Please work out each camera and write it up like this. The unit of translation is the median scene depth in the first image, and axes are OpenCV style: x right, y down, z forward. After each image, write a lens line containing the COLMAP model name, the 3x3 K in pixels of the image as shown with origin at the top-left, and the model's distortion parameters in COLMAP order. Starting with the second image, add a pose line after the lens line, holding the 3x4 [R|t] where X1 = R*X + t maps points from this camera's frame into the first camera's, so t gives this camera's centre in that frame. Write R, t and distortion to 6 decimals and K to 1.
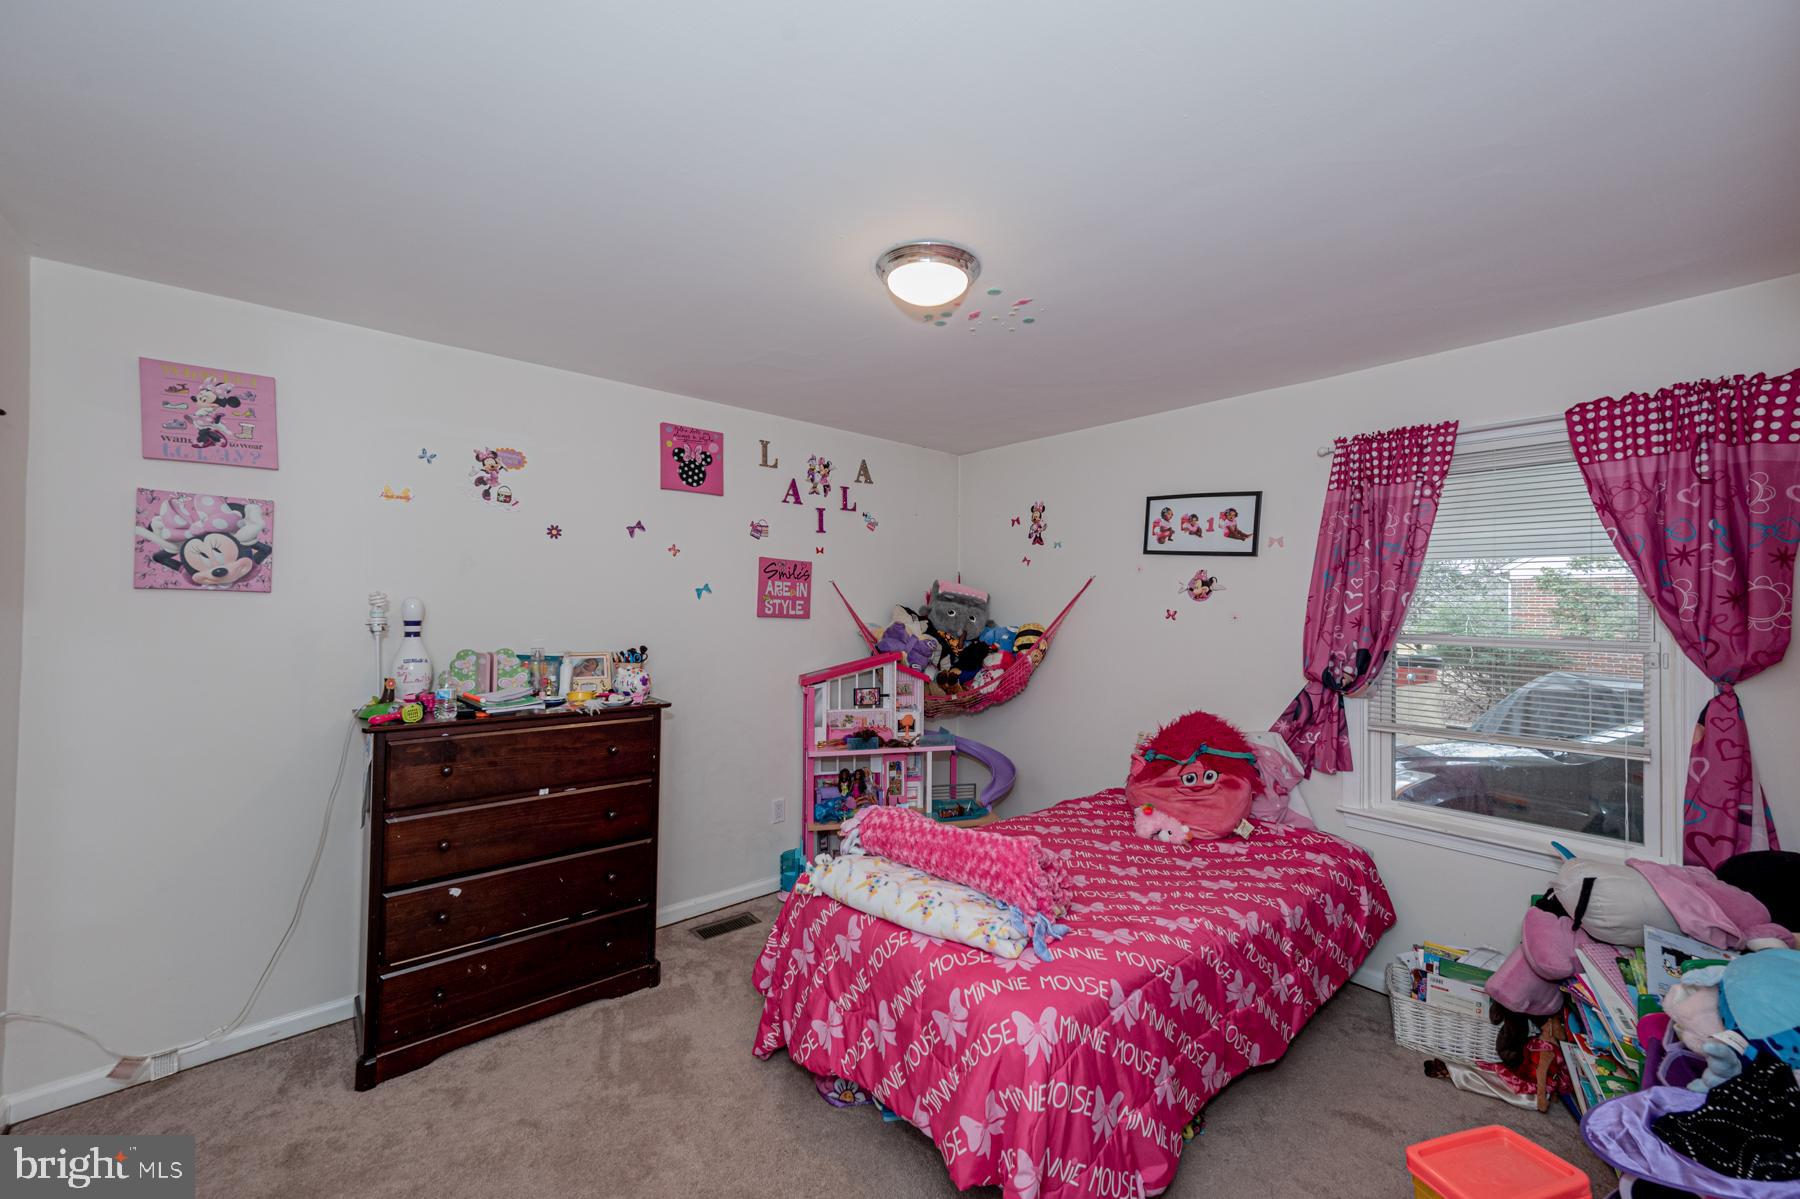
lens RADIAL K [[712.5, 0, 900.0], [0, 712.5, 599.5], [0, 0, 1]] dist [0.016094, 0.000083]
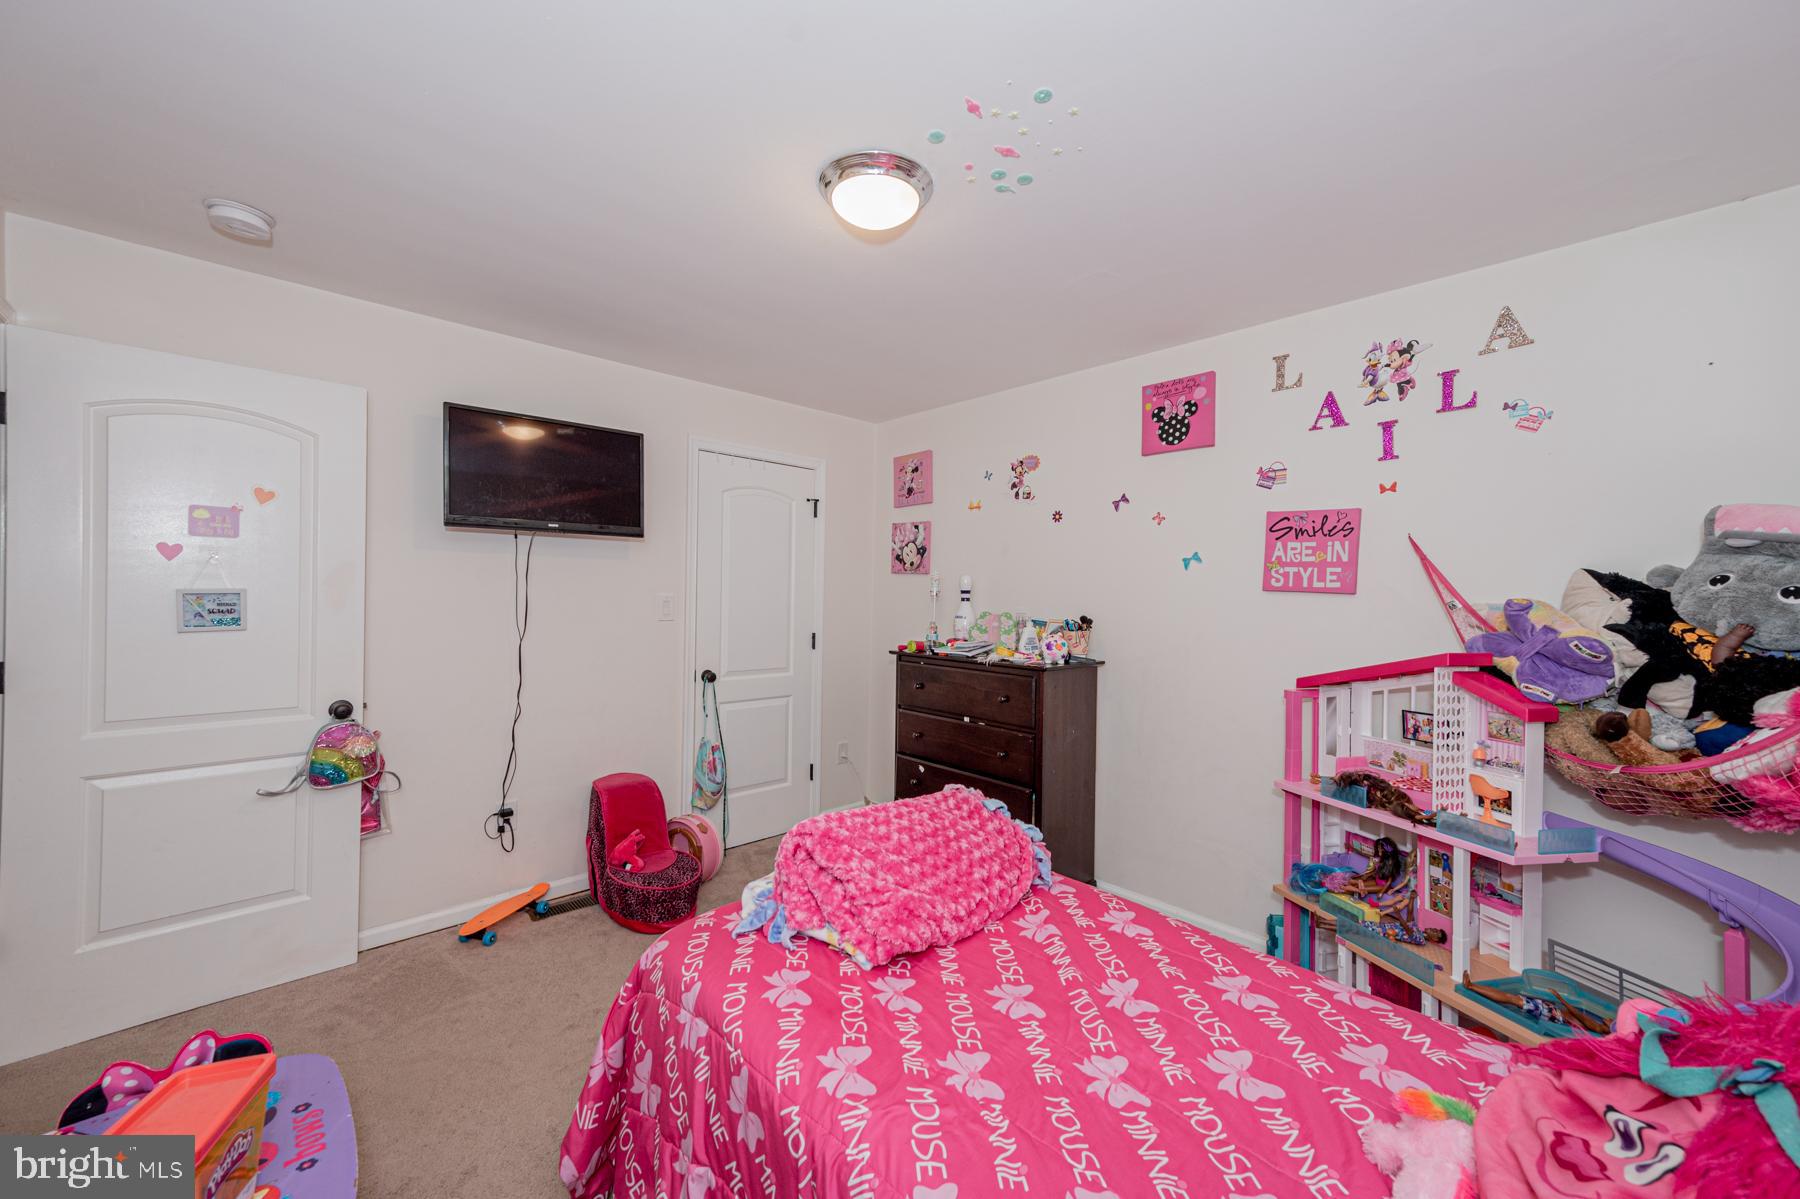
lens RADIAL K [[712.5, 0, 900.0], [0, 712.5, 599.5], [0, 0, 1]] dist [0.016094, 0.000083]
pose [[0.026056, -0.008120, -0.999627, 0.581473], [-0.011215, 0.999902, -0.008415, 0.046443], [0.999598, 0.011430, 0.025963, 0.616635]]
